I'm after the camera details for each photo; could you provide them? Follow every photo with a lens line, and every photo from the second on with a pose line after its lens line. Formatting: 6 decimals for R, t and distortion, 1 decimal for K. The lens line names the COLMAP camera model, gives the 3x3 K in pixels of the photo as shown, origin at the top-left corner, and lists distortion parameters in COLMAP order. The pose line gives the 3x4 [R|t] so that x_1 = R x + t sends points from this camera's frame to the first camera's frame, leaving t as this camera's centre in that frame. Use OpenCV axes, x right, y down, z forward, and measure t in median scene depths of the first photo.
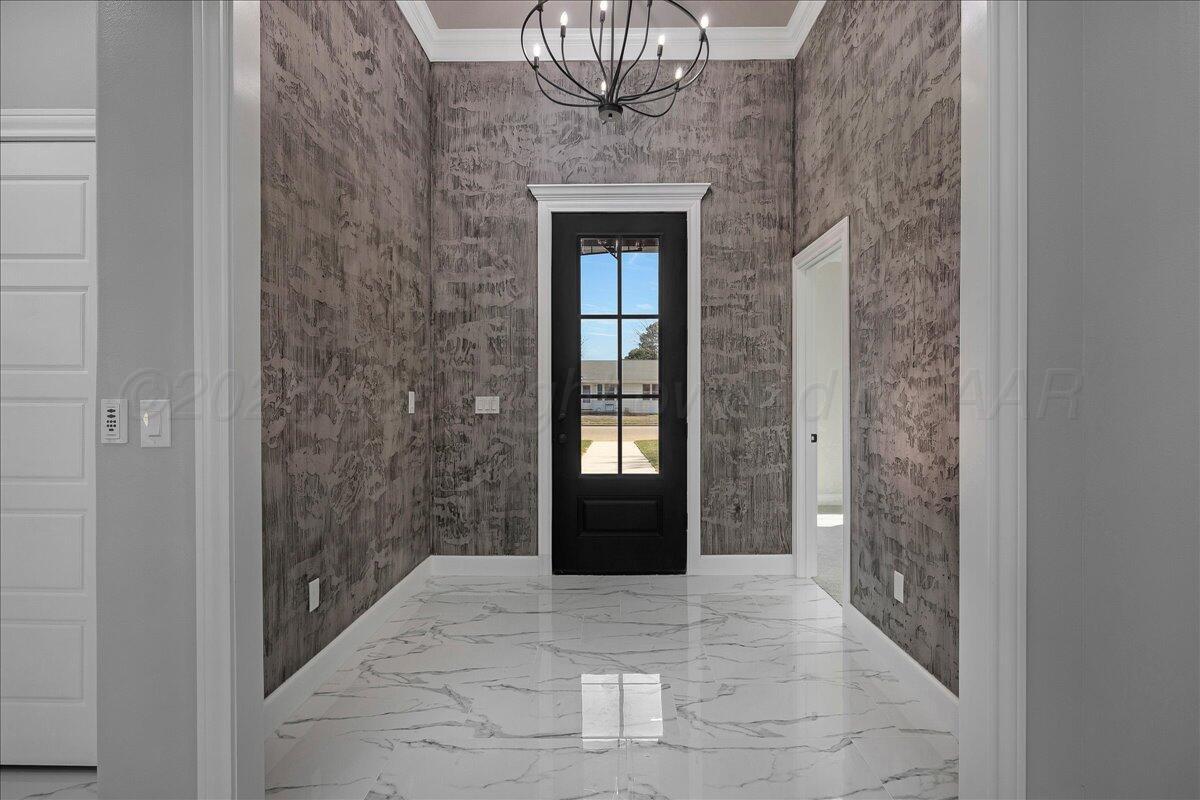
lens RADIAL K [[596.3, 0, 600.0], [0, 596.3, 400.0], [0, 0, 1]] dist [0.000039, -0.000105]
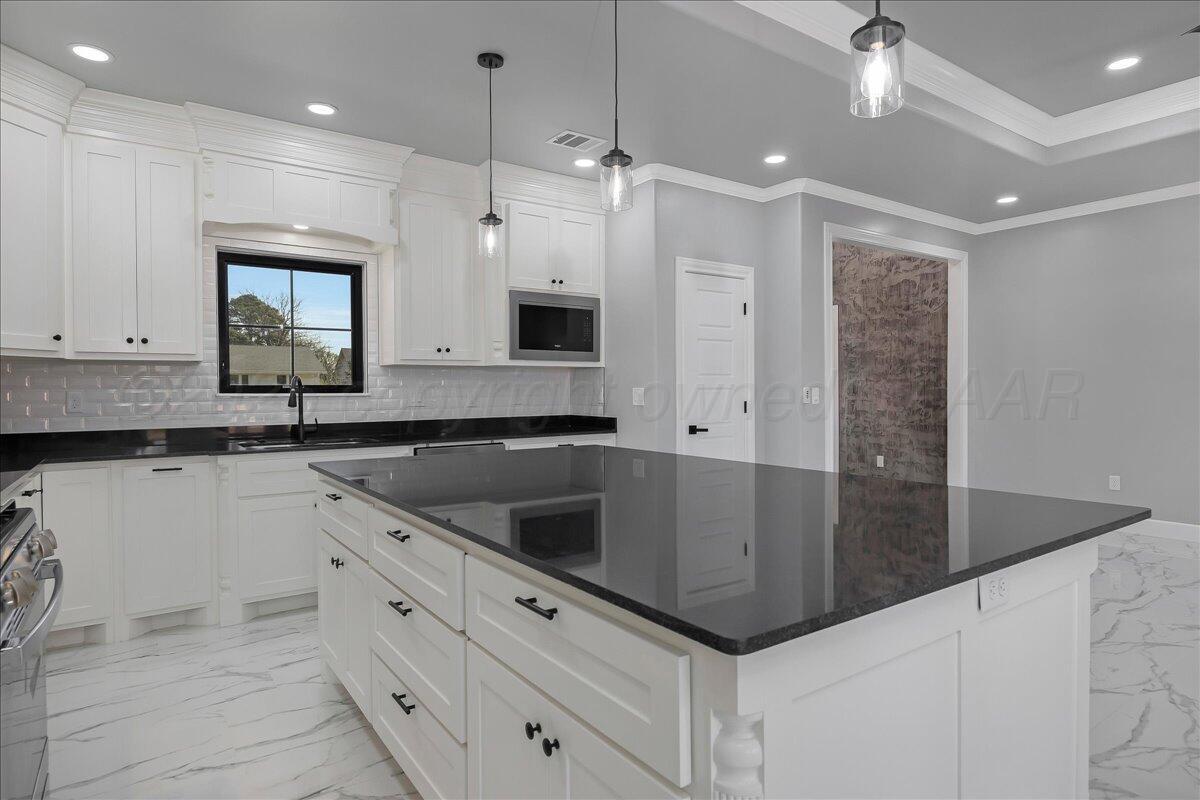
lens RADIAL K [[663.7, 0, 600.0], [0, 663.7, 400.0], [0, 0, 1]] dist [-0.001481, -0.000514]
pose [[0.805947, -0.011947, 0.591868, -2.046517], [0.006357, 0.999913, 0.011528, 0.012206], [-0.591954, -0.005529, 0.805953, -0.544996]]
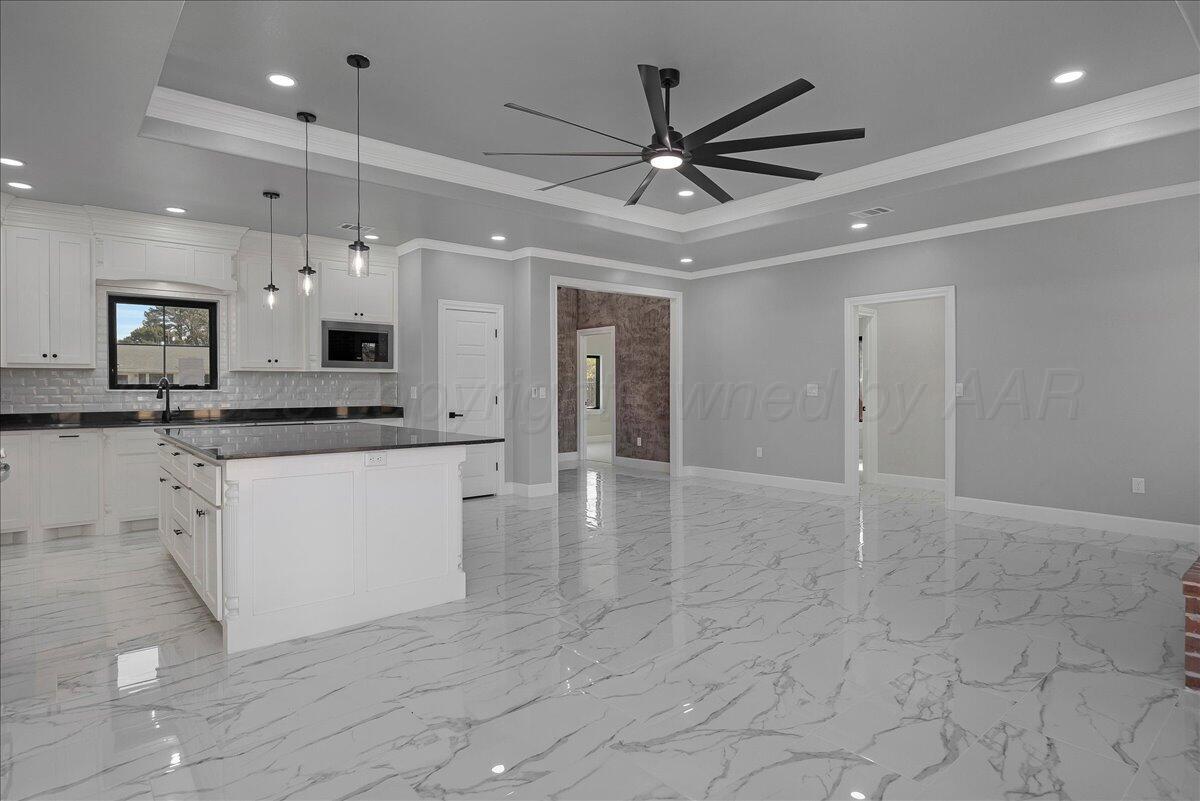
lens RADIAL K [[642.9, 0, 602.3], [0, 642.9, 396.7], [0, 0, 1]] dist [-0.002113, -0.000717]
pose [[0.746649, -0.007986, 0.665170, -2.051716], [0.003488, 0.999961, 0.008090, 0.021405], [-0.665209, -0.003720, 0.746648, -1.574101]]
